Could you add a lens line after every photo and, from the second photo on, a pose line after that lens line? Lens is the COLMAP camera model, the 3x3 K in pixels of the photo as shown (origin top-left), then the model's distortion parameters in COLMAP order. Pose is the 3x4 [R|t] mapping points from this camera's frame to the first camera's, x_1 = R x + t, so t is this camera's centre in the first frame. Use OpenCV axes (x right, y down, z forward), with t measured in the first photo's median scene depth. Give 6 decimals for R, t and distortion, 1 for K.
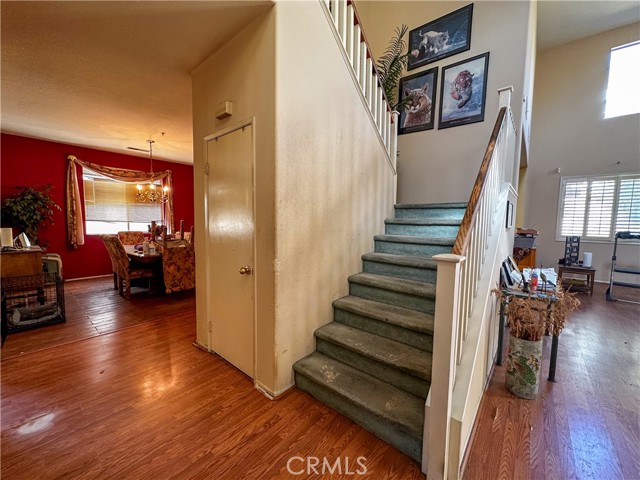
lens RADIAL K [[254.1, 0, 319.8], [0, 254.1, 240.1], [0, 0, 1]] dist [-0.001699, -0.000067]
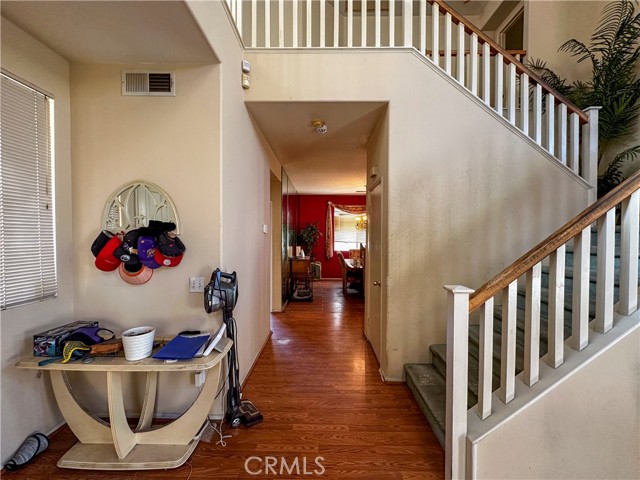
lens RADIAL K [[254.1, 0, 319.2], [0, 254.1, 239.1], [0, 0, 1]] dist [-0.001699, -0.000067]
pose [[0.635988, -0.000142, -0.771699, 0.350368], [-0.056410, 0.997316, -0.046674, -0.023829], [0.769634, 0.073215, 0.634273, -0.092608]]
